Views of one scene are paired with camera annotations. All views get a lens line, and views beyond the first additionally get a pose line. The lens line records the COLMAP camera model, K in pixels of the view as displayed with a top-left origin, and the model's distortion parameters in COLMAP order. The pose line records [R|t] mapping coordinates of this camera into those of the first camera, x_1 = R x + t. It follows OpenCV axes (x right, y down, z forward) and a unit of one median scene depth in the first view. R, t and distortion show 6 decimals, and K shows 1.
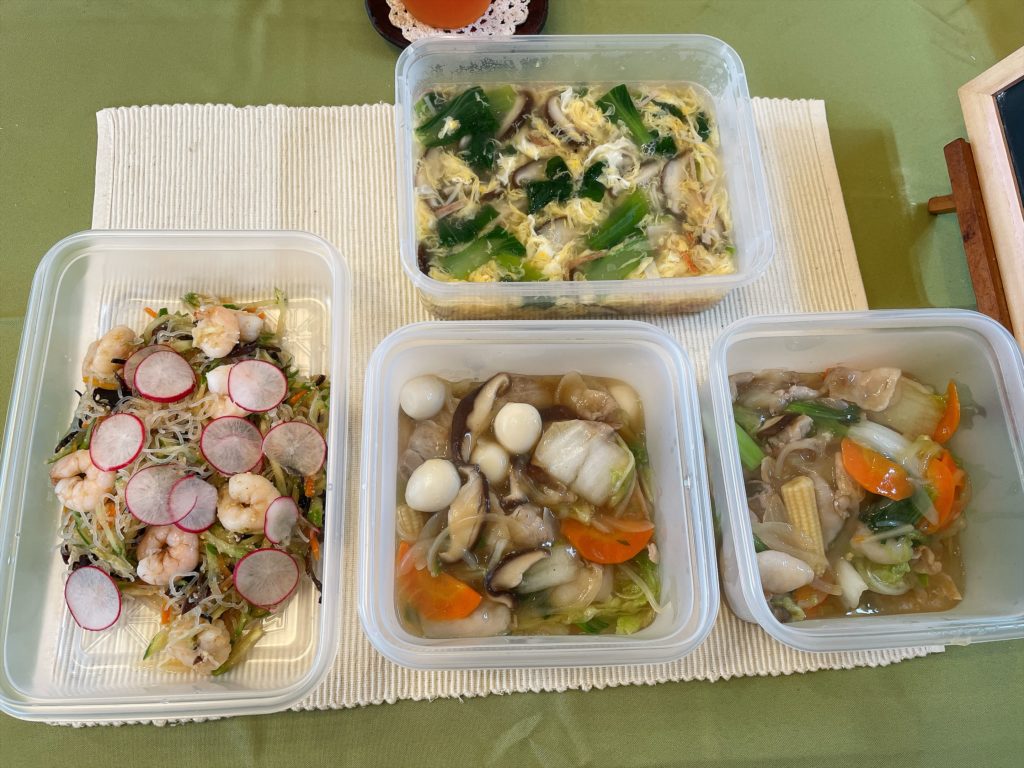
lens RADIAL K [[770.0, 0, 499.4], [0, 770.0, 382.3], [0, 0, 1]] dist [0.089992, -0.137433]
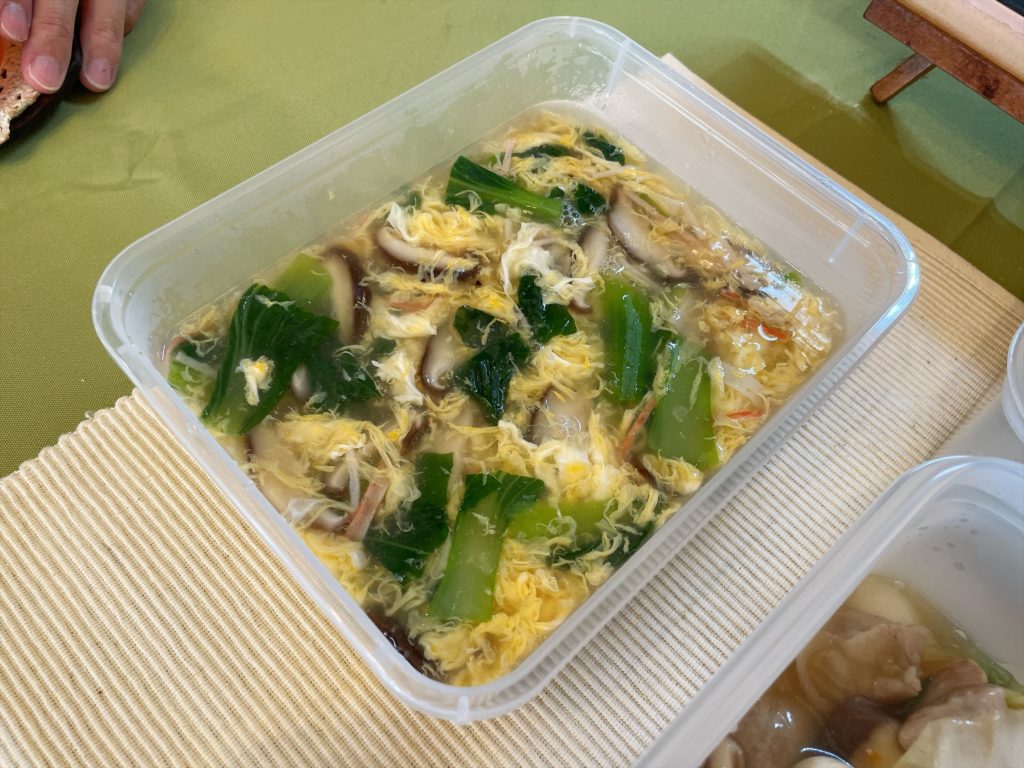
lens RADIAL K [[770.0, 0, 499.4], [0, 770.0, 382.3], [0, 0, 1]] dist [0.089992, -0.137433]
pose [[0.761654, -0.561335, 0.323707, -0.115734], [0.604711, 0.795239, -0.043820, -0.220583], [-0.232826, 0.229124, 0.945142, 0.517879]]
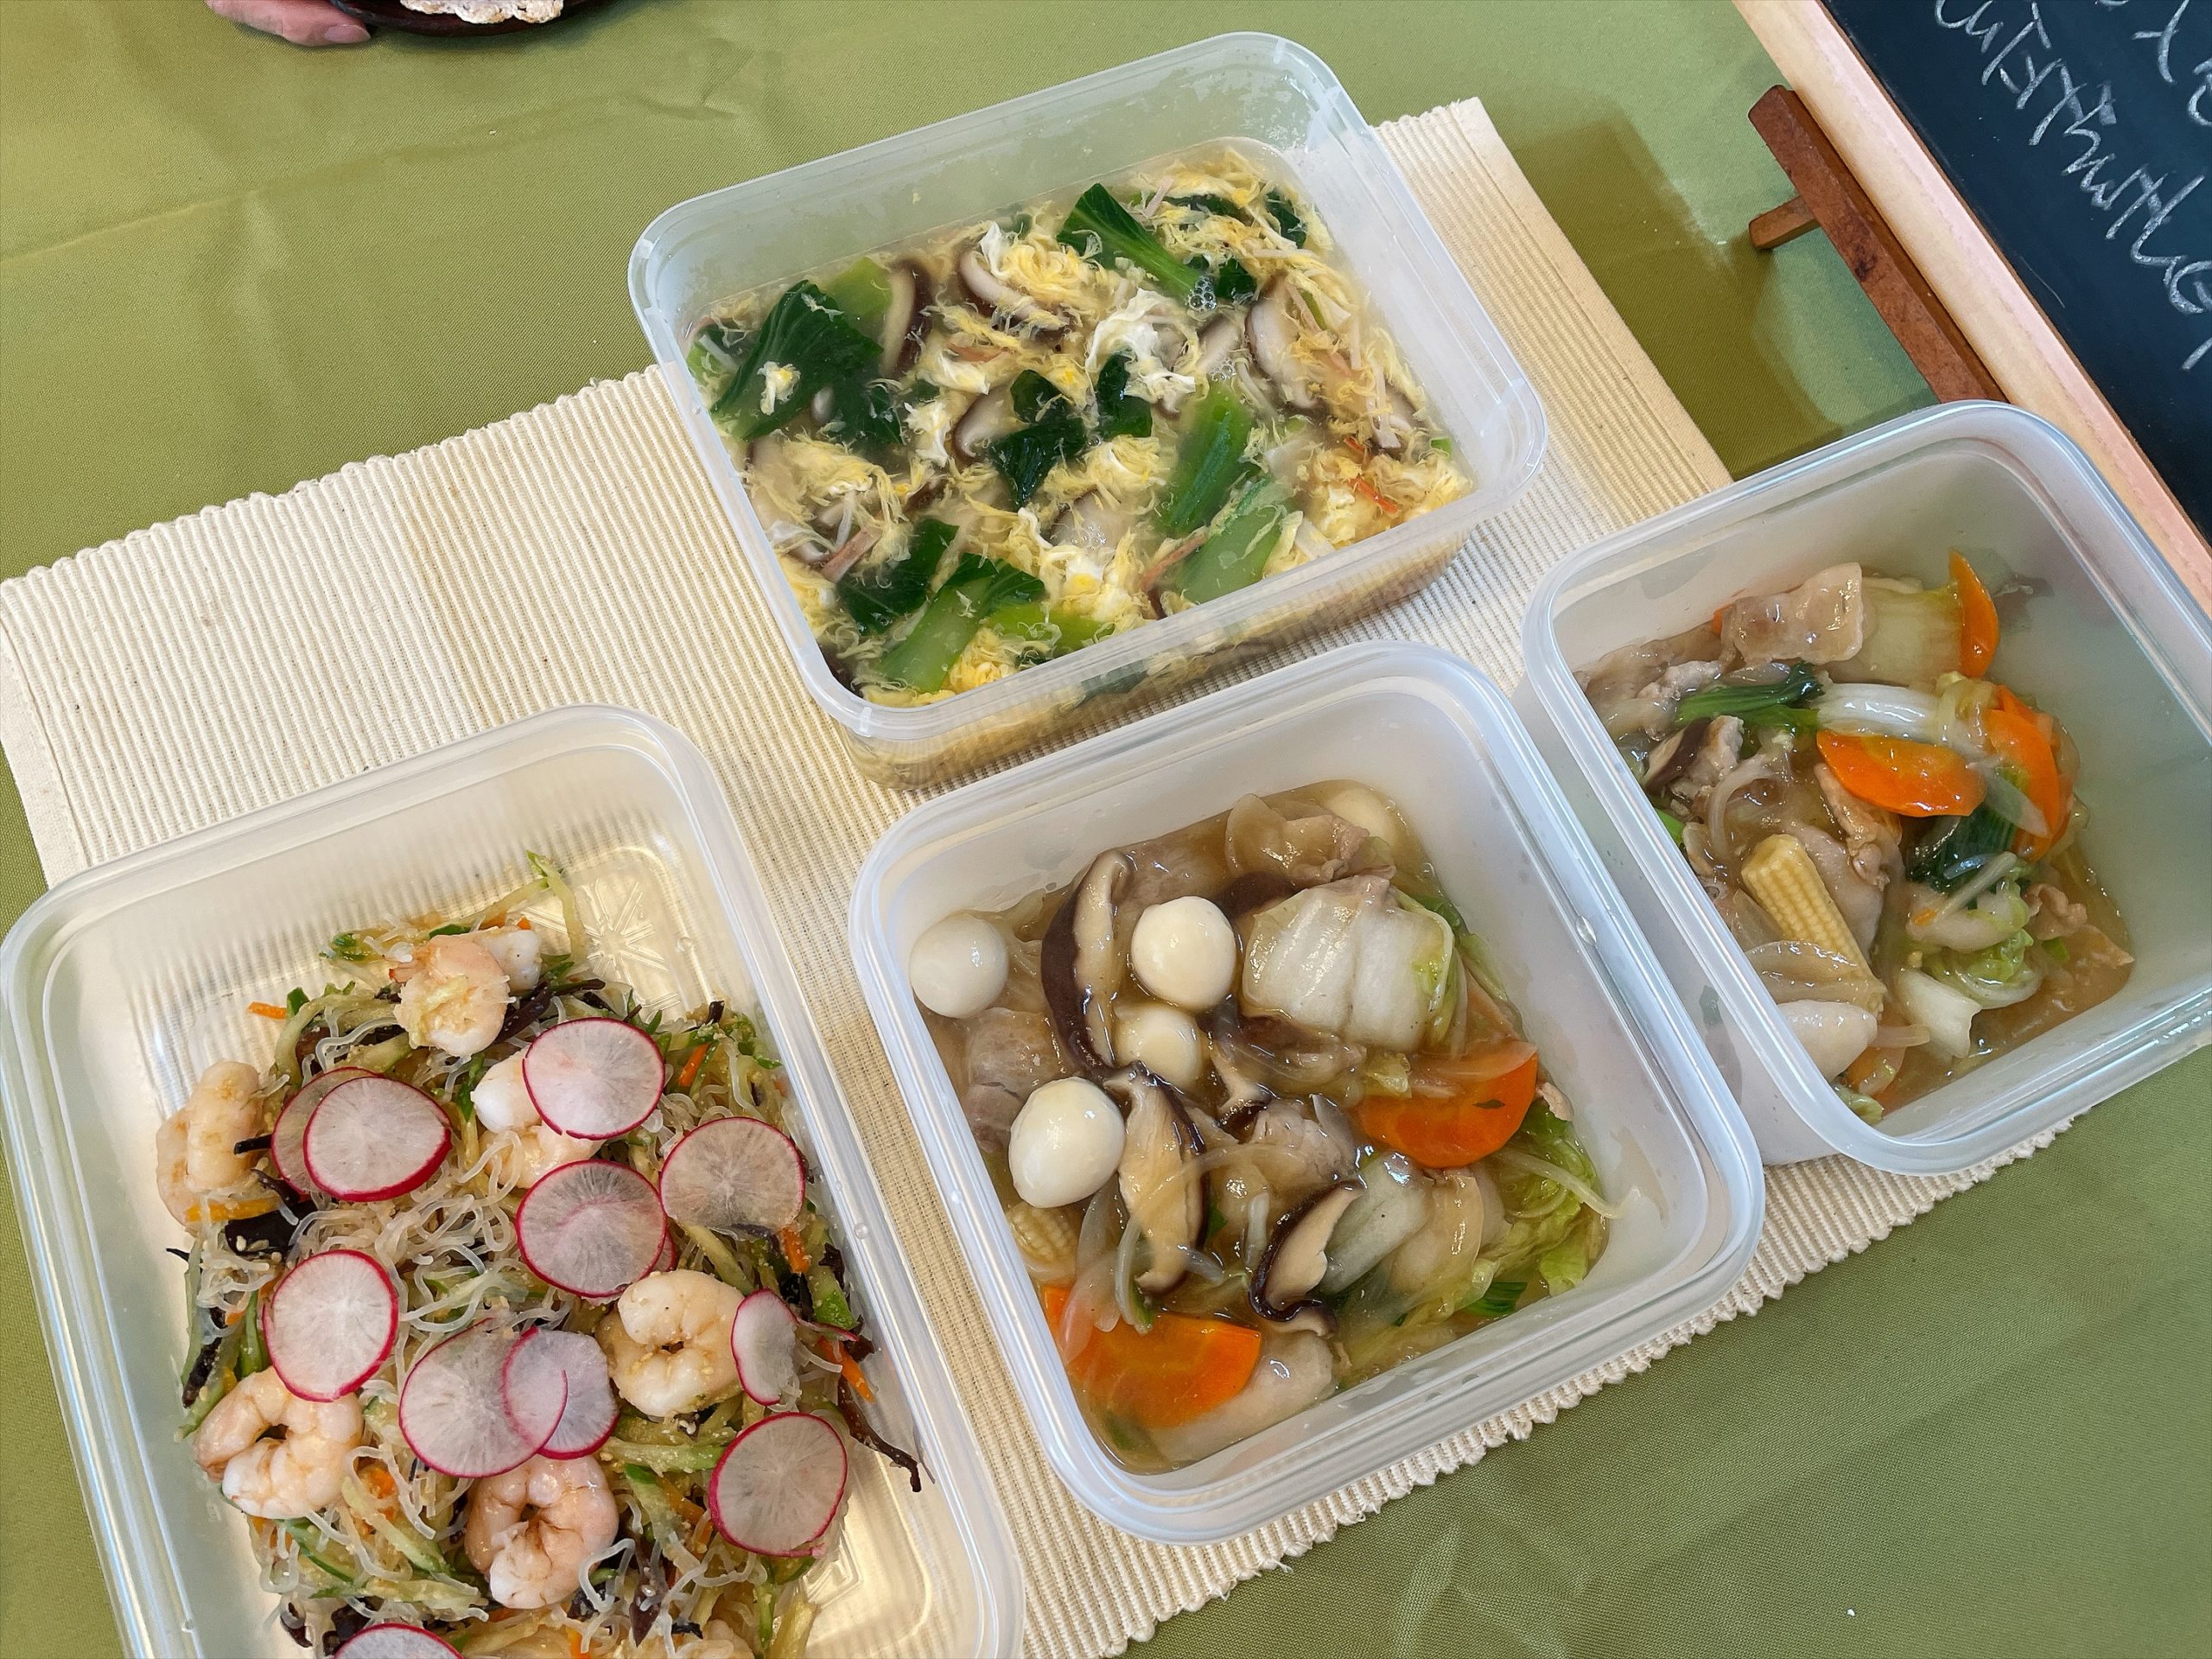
lens RADIAL K [[1663.3, 0, 1078.9], [0, 1663.3, 825.8], [0, 0, 1]] dist [0.089992, -0.137433]
pose [[0.927717, -0.344647, 0.143384, -0.137483], [0.348110, 0.937453, 0.000999, -0.031633], [-0.134760, 0.048986, 0.989667, 0.032395]]
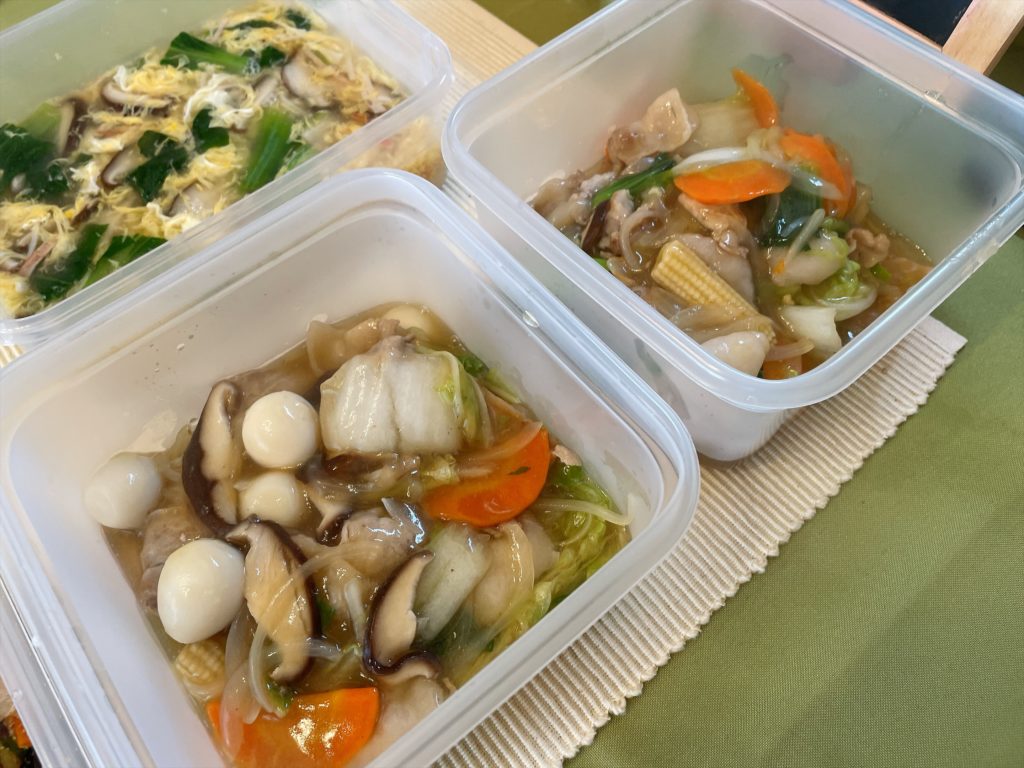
lens RADIAL K [[770.0, 0, 499.4], [0, 770.0, 382.3], [0, 0, 1]] dist [0.089992, -0.137433]
pose [[0.792163, -0.568500, 0.222006, 0.043519], [0.602735, 0.785869, -0.138274, 0.203584], [-0.095858, 0.243346, 0.965191, 0.336915]]
